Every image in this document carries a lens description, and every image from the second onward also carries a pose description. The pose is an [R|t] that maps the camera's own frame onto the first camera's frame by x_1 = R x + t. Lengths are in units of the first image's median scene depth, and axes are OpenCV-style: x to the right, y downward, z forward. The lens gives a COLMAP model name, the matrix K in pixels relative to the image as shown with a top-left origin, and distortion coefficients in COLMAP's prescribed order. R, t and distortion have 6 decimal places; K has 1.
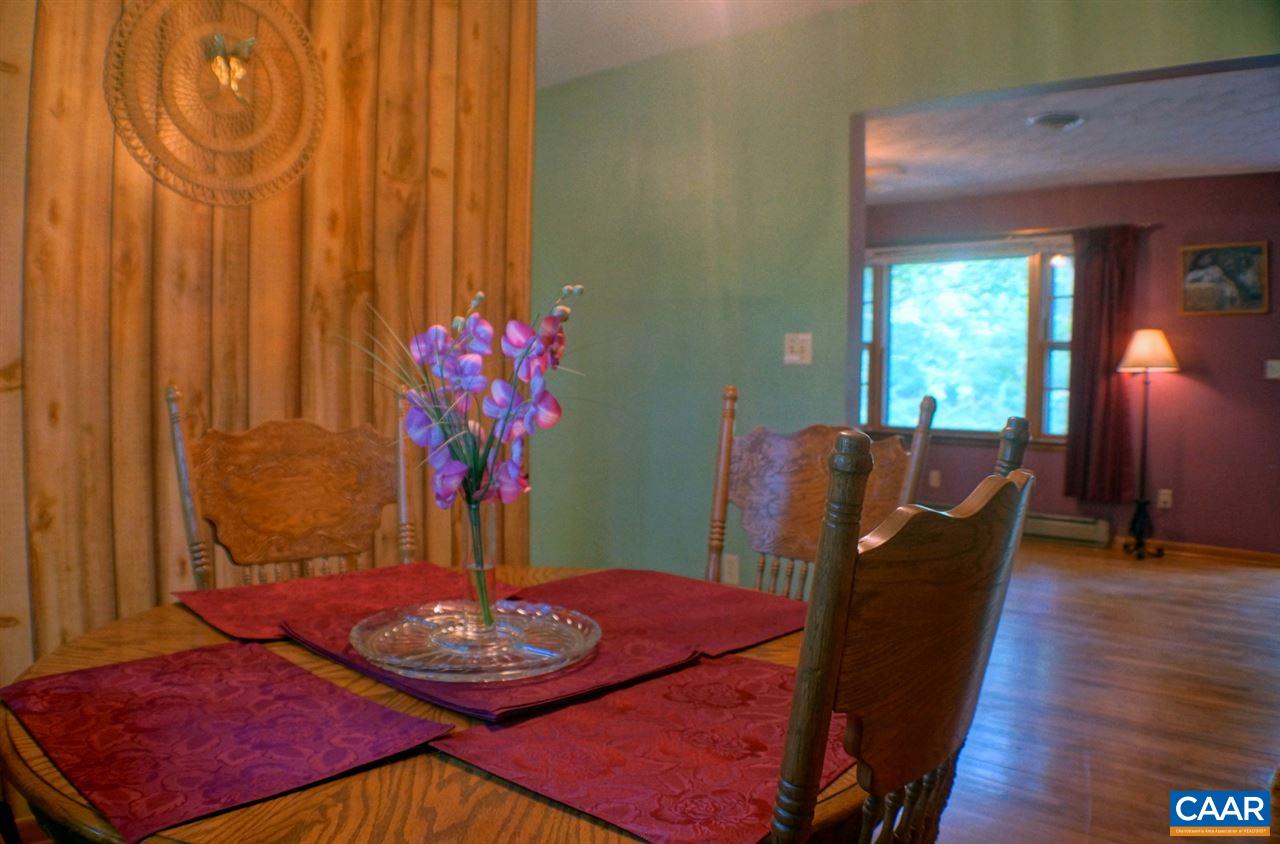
lens RADIAL K [[986.2, 0, 640.0], [0, 986.2, 422.0], [0, 0, 1]] dist [-0.153462, 0.003017]
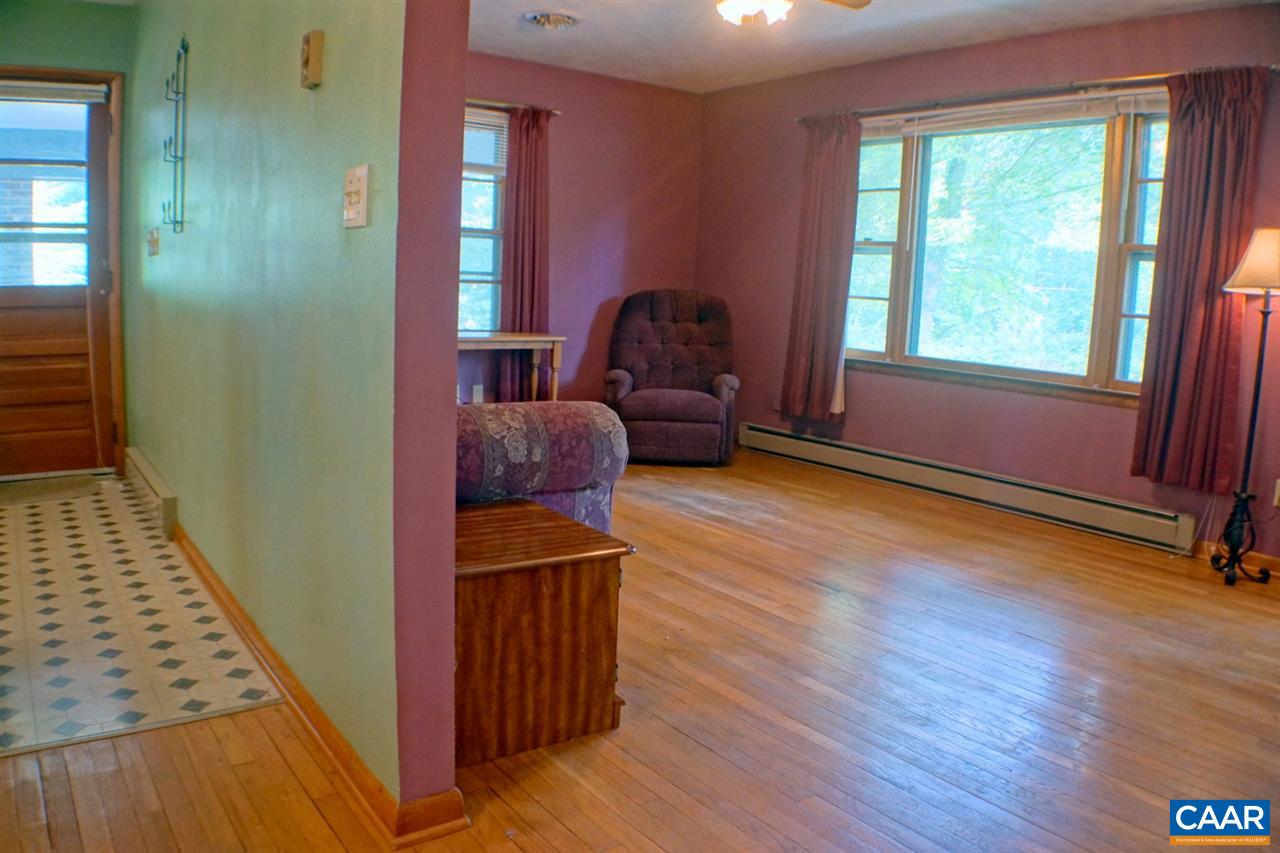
lens RADIAL K [[935.2, 0, 640.0], [0, 935.2, 426.5], [0, 0, 1]] dist [-0.157161, 0.005861]
pose [[0.979645, 0.060726, -0.191334, 0.231190], [-0.042178, 0.994136, 0.099569, -0.004470], [0.196259, -0.089472, 0.976462, 0.334619]]
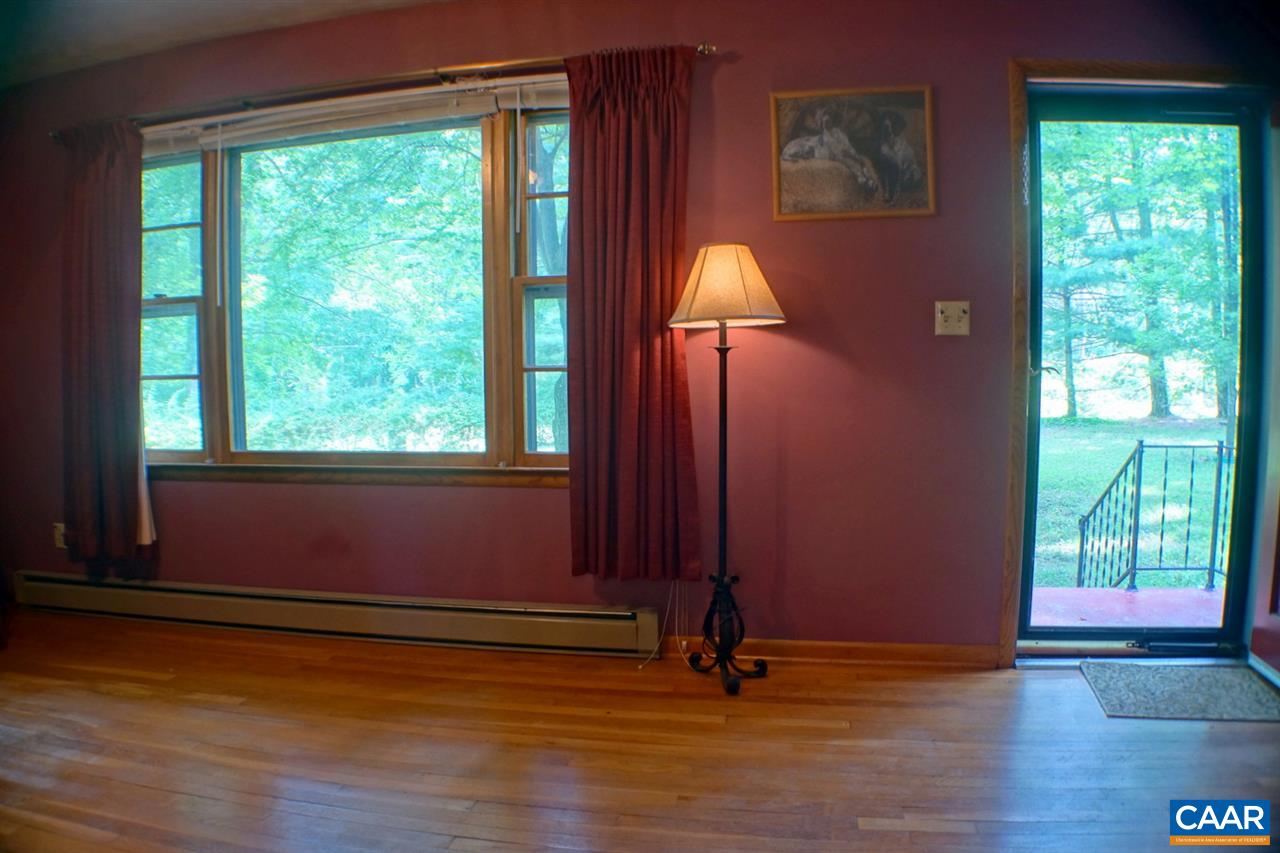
lens RADIAL K [[894.8, 0, 634.7], [0, 894.8, 436.2], [0, 0, 1]] dist [-0.170178, 0.002945]
pose [[0.851342, -0.070347, 0.519873, 0.235490], [0.051877, 0.997400, 0.050011, -0.020895], [-0.522040, -0.015607, 0.852778, 0.597137]]
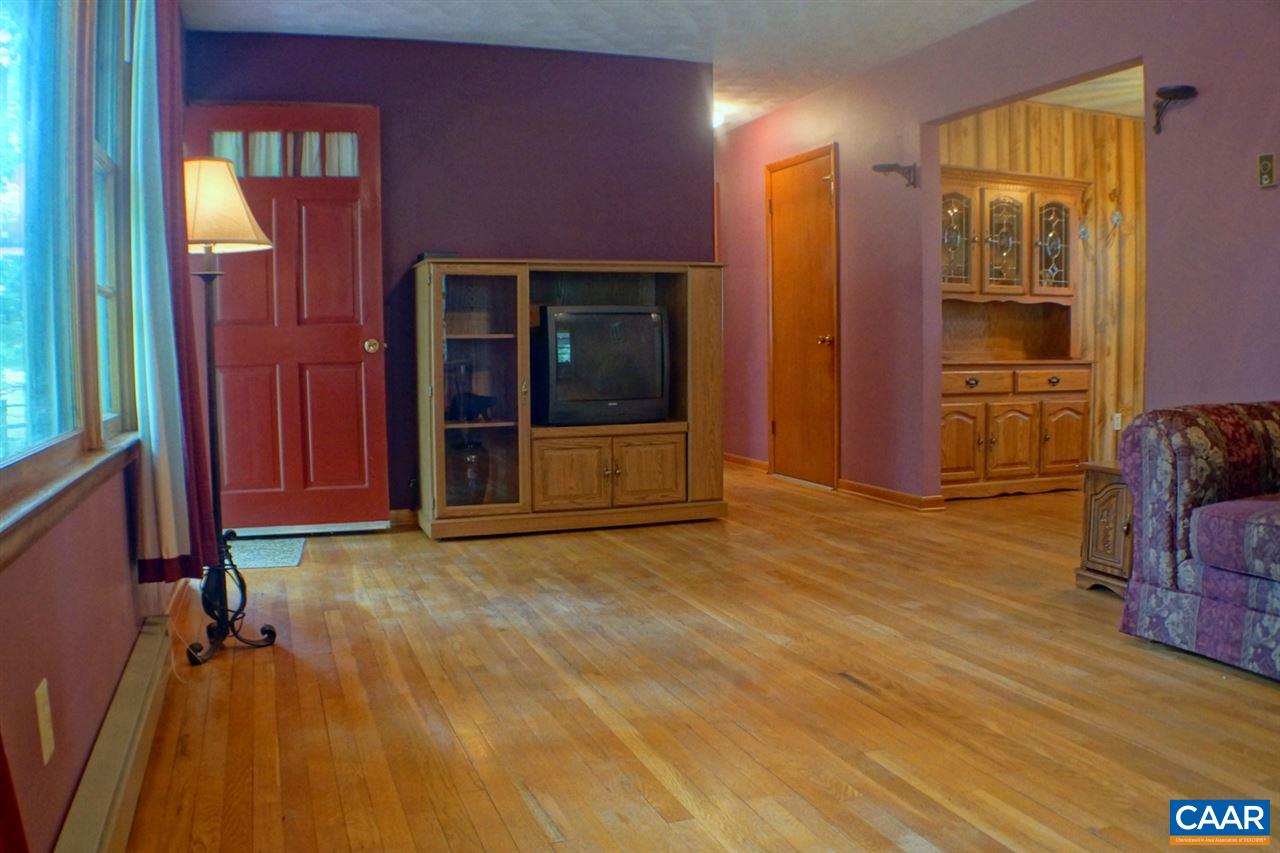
lens RADIAL K [[1021.6, 0, 640.2], [0, 1021.6, 448.6], [0, 0, 1]] dist [-0.197390, 0.040776]
pose [[-0.887724, -0.054566, 0.457131, 0.128473], [0.021307, 0.987017, 0.159194, -0.029866], [-0.459883, 0.151060, -0.875036, 1.299975]]
